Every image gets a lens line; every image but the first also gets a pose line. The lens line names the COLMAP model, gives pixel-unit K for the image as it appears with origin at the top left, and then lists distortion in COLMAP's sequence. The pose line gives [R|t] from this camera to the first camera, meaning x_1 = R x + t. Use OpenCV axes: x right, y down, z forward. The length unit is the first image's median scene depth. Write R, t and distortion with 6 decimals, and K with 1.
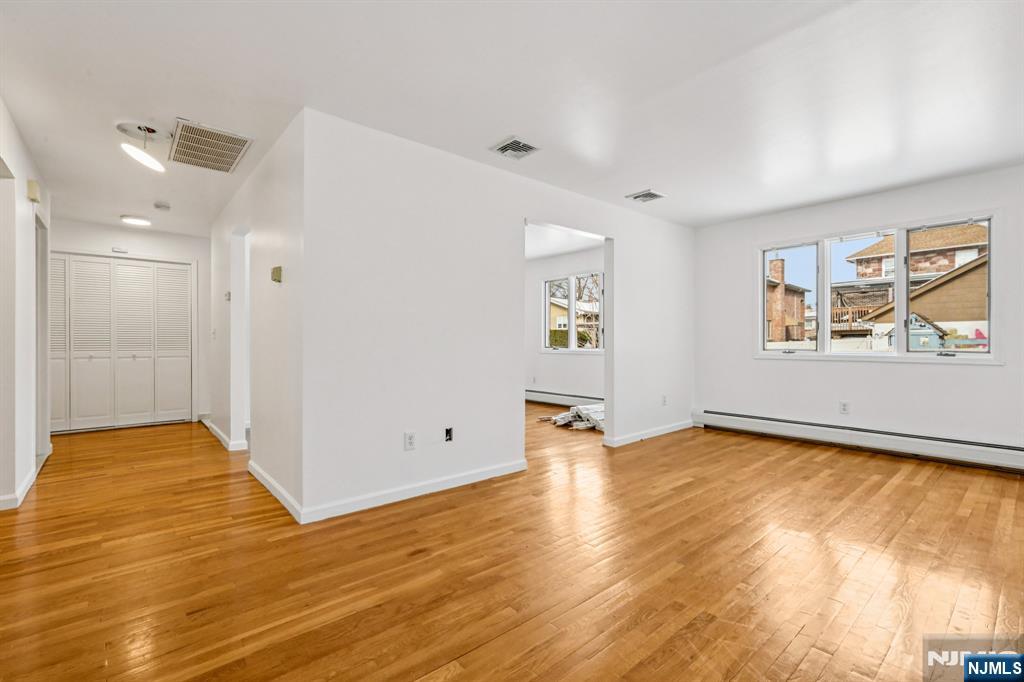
lens RADIAL K [[461.4, 0, 514.4], [0, 461.4, 344.4], [0, 0, 1]] dist [-0.002182, -0.000084]
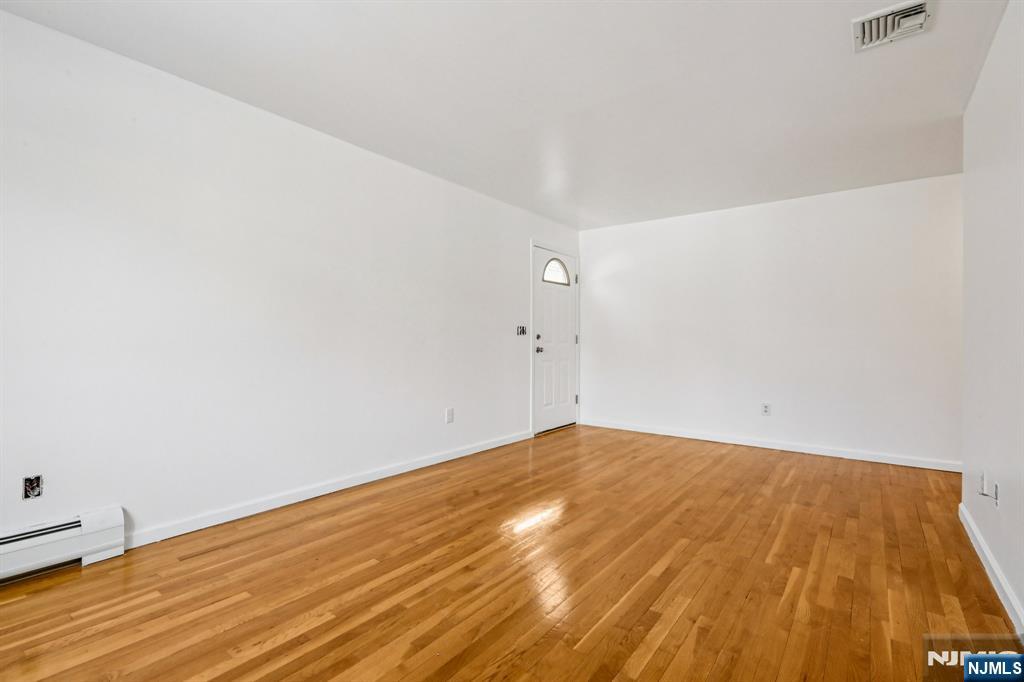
lens RADIAL K [[470.9, 0, 512.0], [0, 470.9, 341.0], [0, 0, 1]] dist [0.003678, 0.000606]
pose [[-0.979624, -0.002614, -0.200822, 0.633081], [-0.002244, 0.999995, -0.002072, -0.003999], [0.200827, -0.001579, -0.979626, 1.533620]]
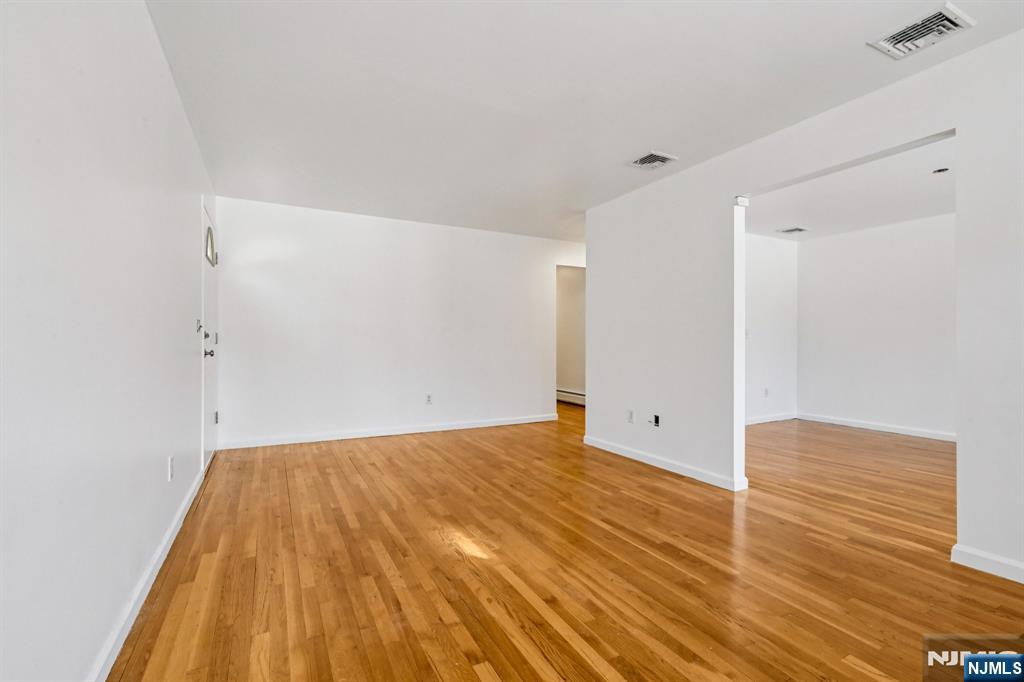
lens RADIAL K [[461.4, 0, 514.4], [0, 461.4, 344.4], [0, 0, 1]] dist [-0.002182, -0.000084]
pose [[-0.227746, 0.002348, -0.973718, 1.128128], [-0.002858, 0.999991, 0.003080, -0.002324], [0.973716, 0.003485, -0.227737, 0.948791]]
